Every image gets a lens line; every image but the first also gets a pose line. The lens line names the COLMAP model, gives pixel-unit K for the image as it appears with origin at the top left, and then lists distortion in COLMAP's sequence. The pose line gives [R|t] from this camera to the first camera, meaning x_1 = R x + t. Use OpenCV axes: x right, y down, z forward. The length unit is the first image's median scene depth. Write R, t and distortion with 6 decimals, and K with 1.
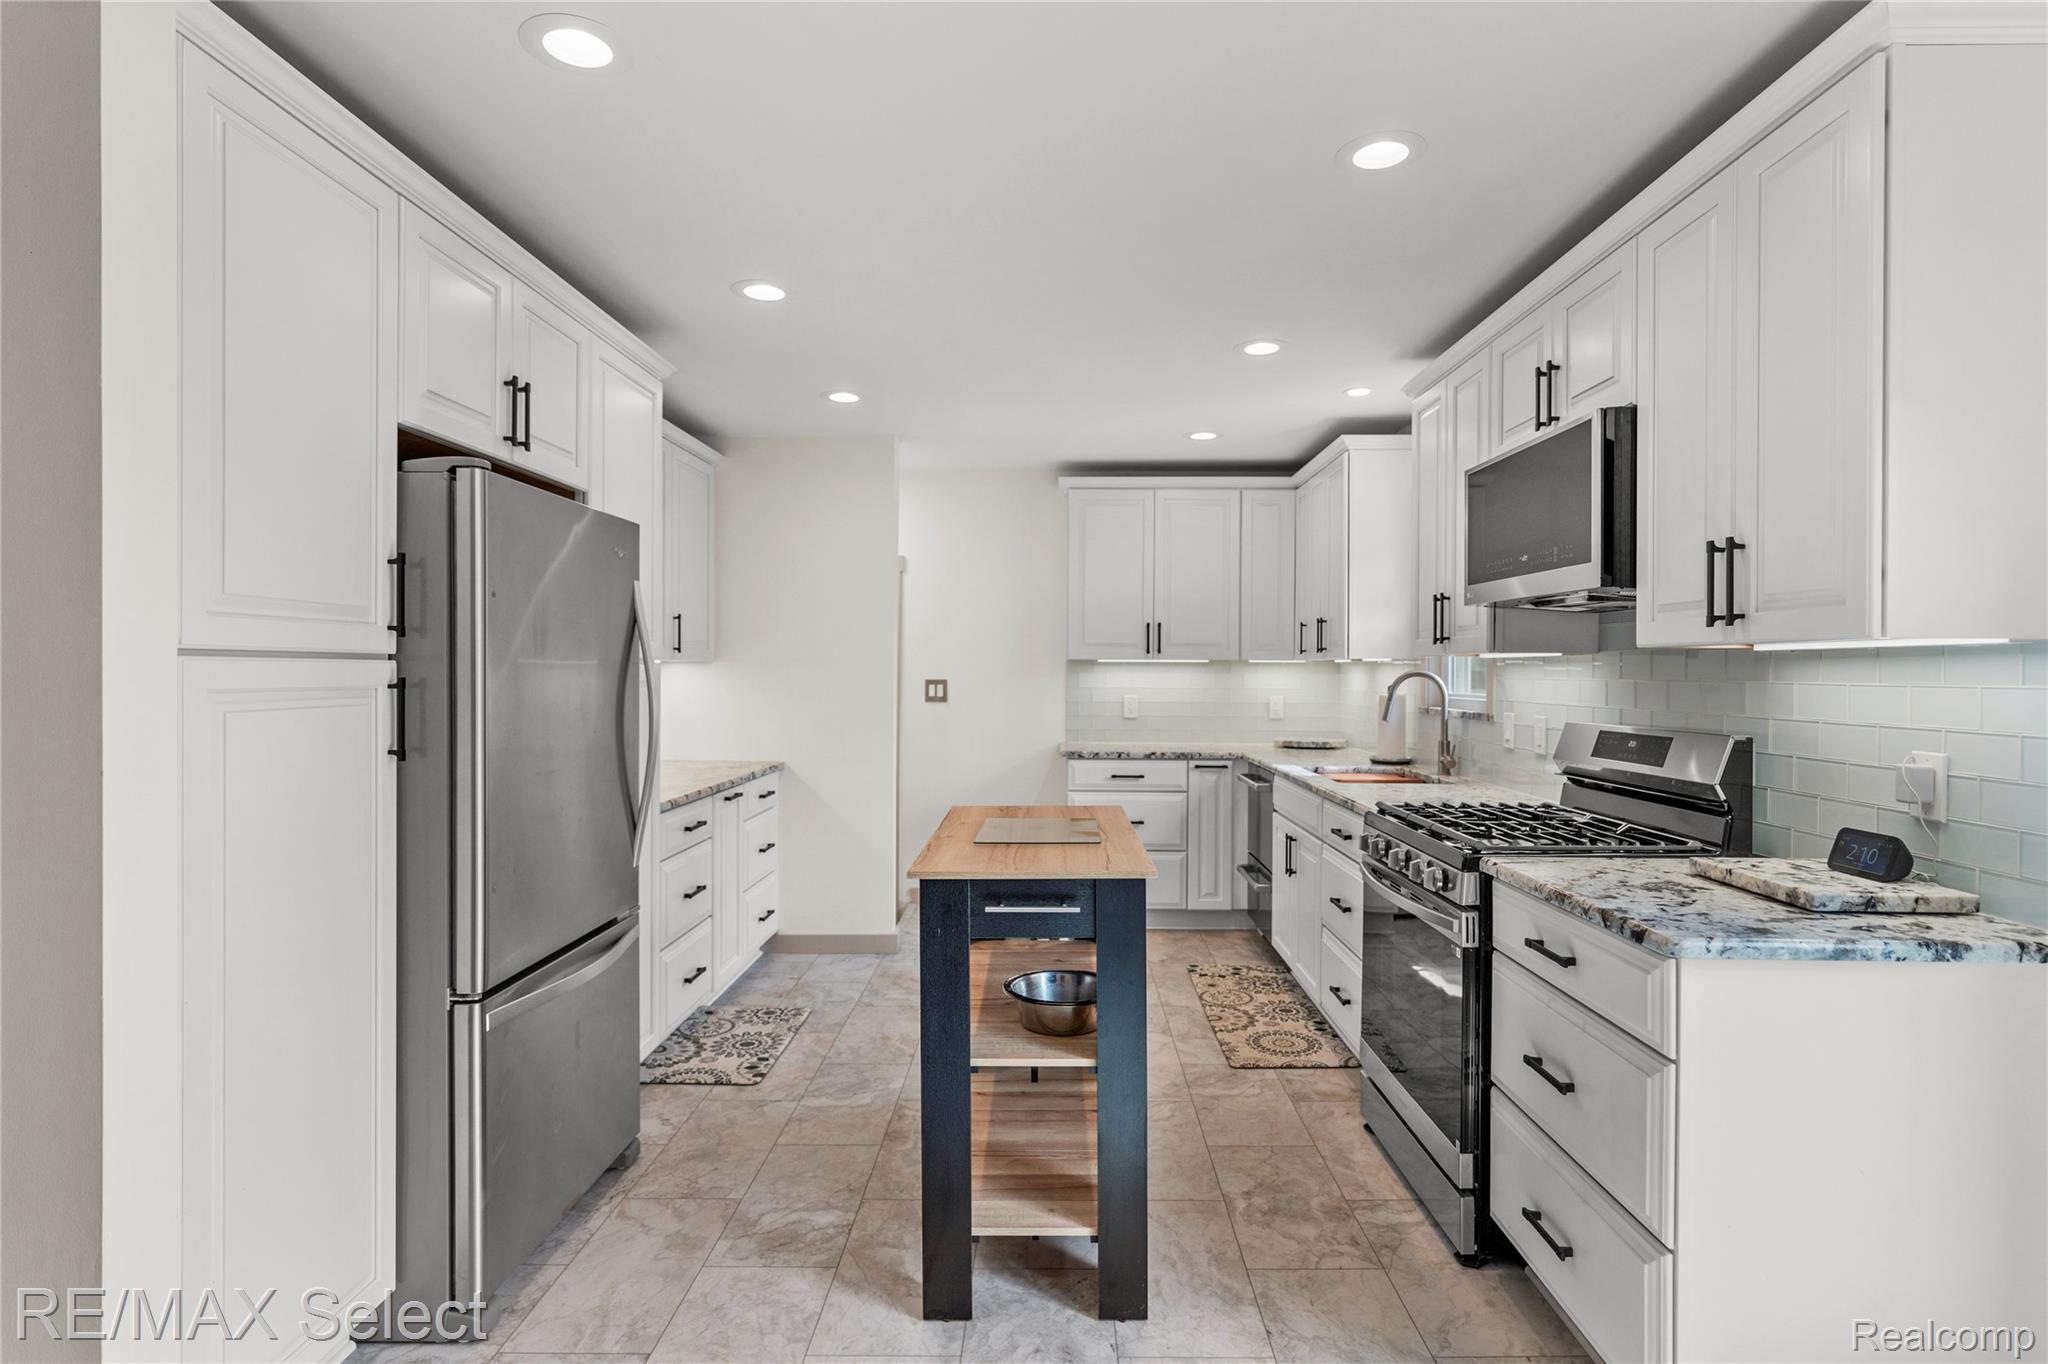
lens RADIAL K [[1061.7, 0, 1029.7], [0, 1061.7, 676.3], [0, 0, 1]] dist [-0.005335, 0.000331]
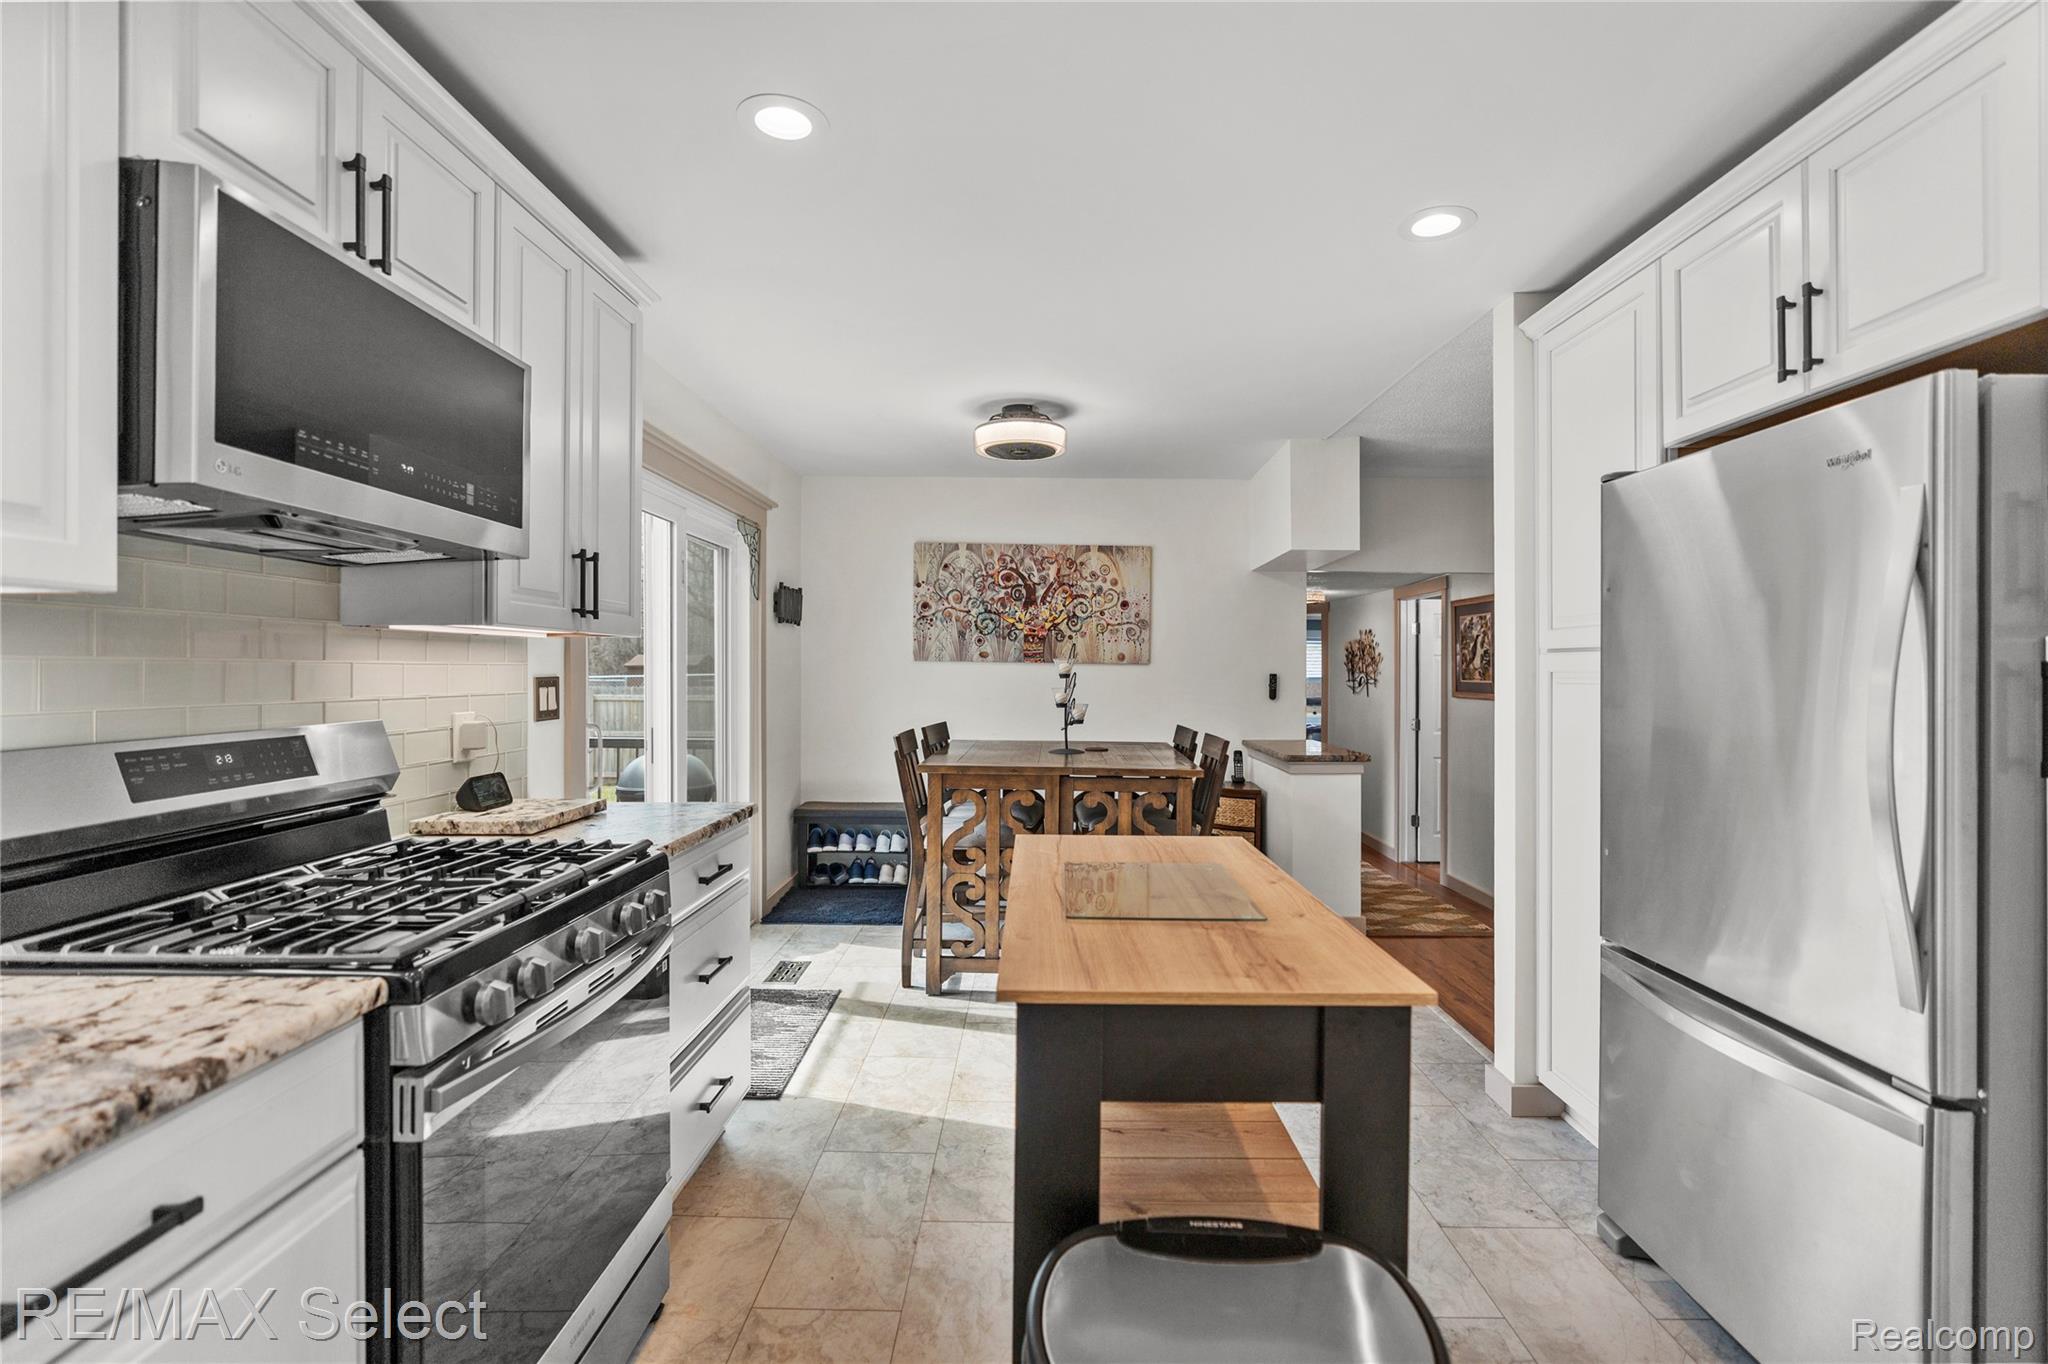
lens RADIAL K [[924.8, 0, 1034.6], [0, 924.8, 670.8], [0, 0, 1]] dist [-0.008562, 0.004630]
pose [[-0.999870, -0.005419, -0.015168, 0.062005], [-0.005527, 0.999959, 0.007107, 0.003007], [0.015129, 0.007190, -0.999860, 1.038459]]
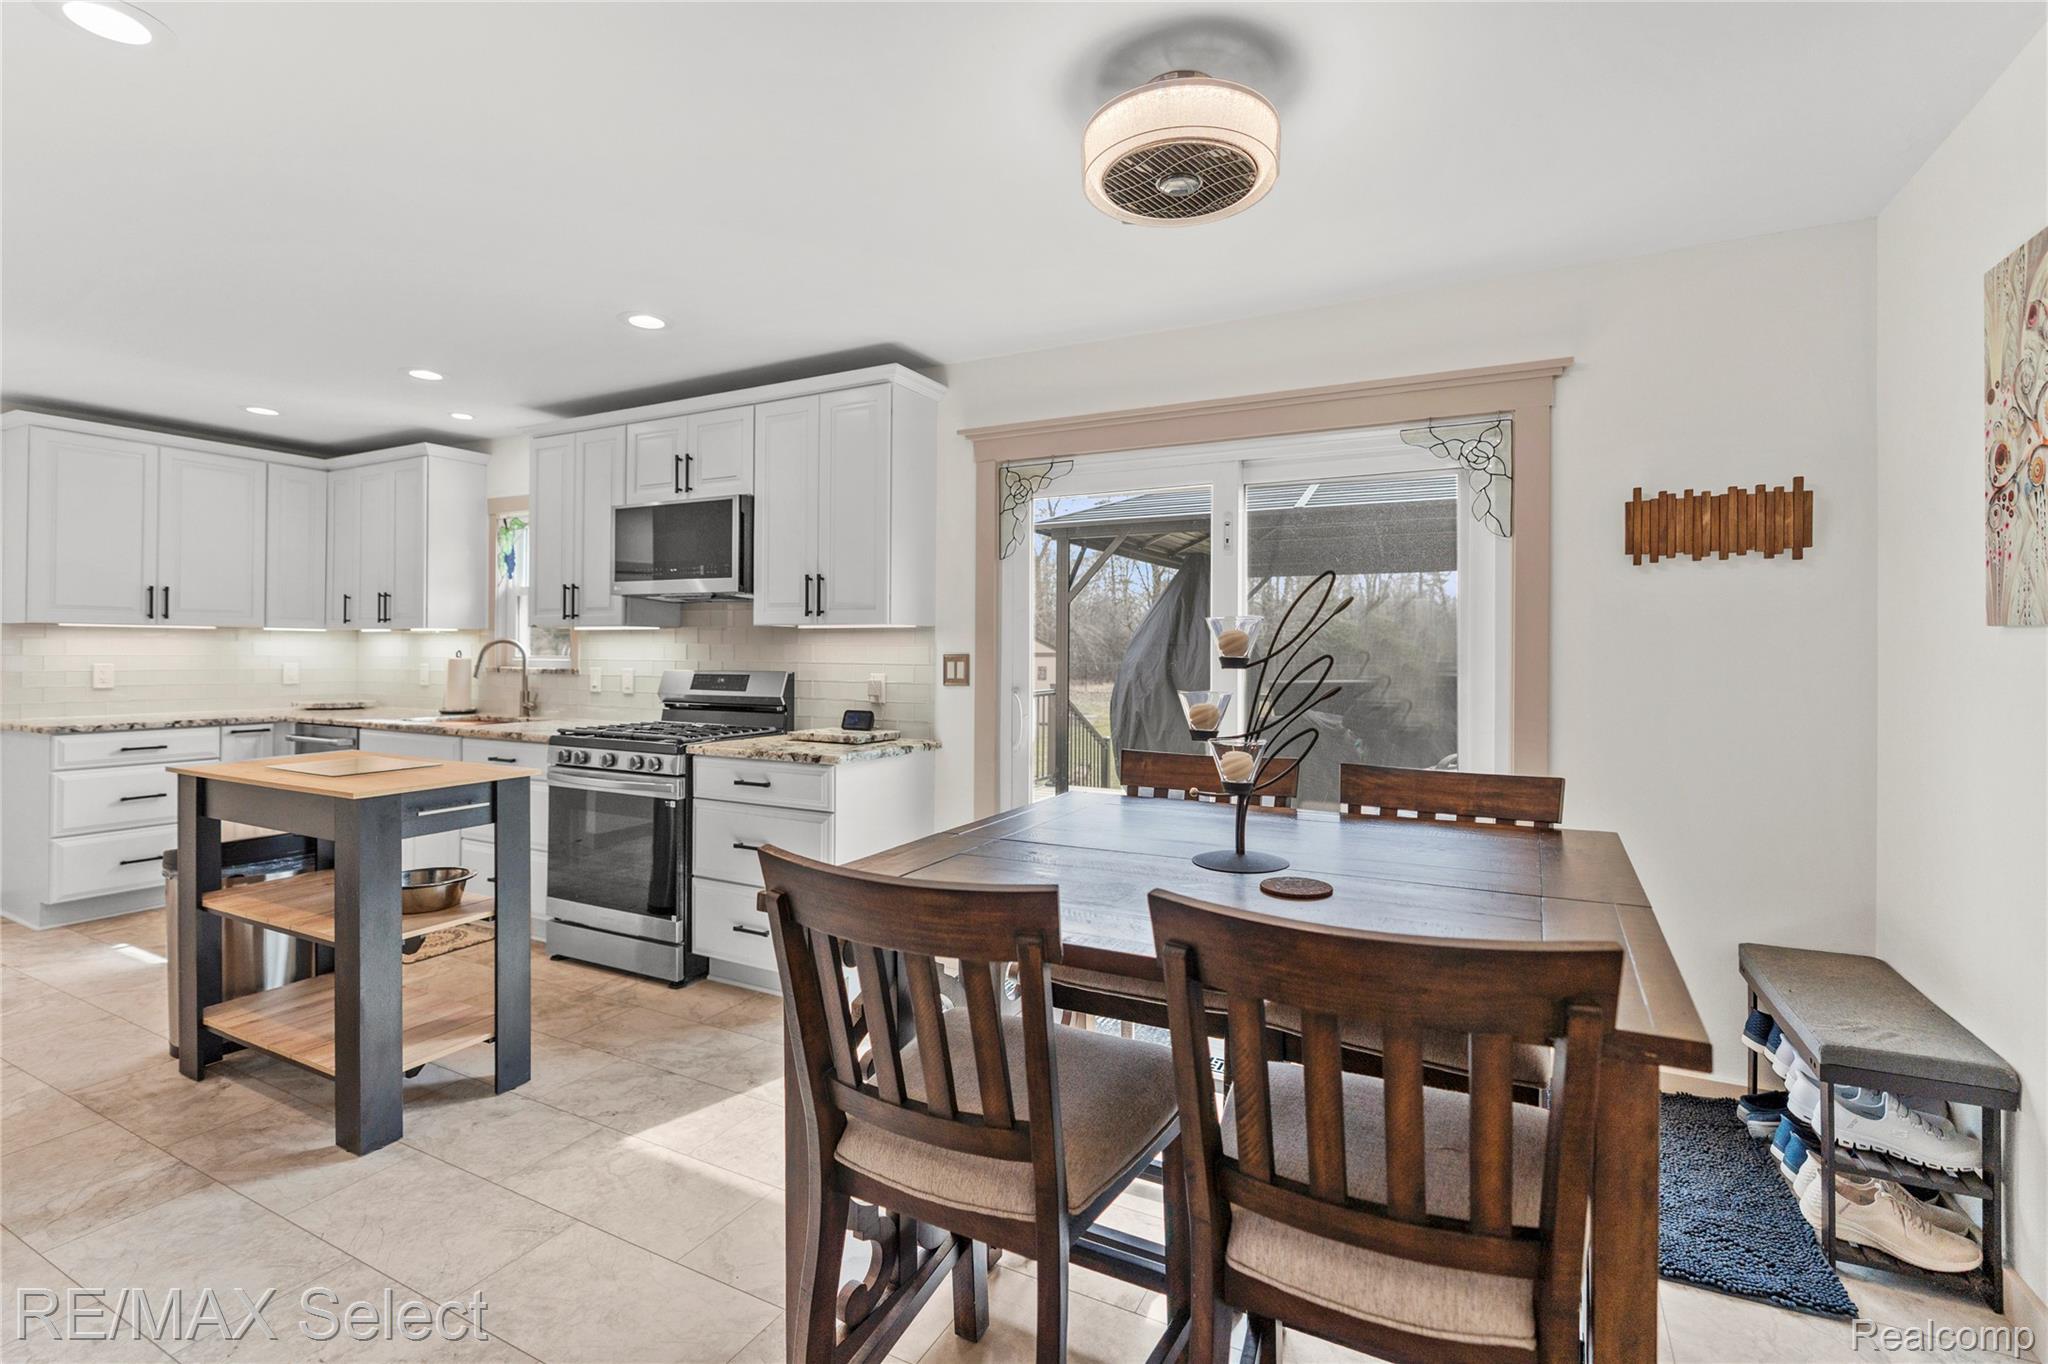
lens RADIAL K [[934.2, 0, 1031.5], [0, 934.2, 648.7], [0, 0, 1]] dist [0.000530, 0.000670]
pose [[0.446100, 0.001061, 0.894983, -0.390592], [0.000385, 0.999999, -0.001378, 0.009289], [-0.894983, 0.000959, 0.446099, -0.100207]]
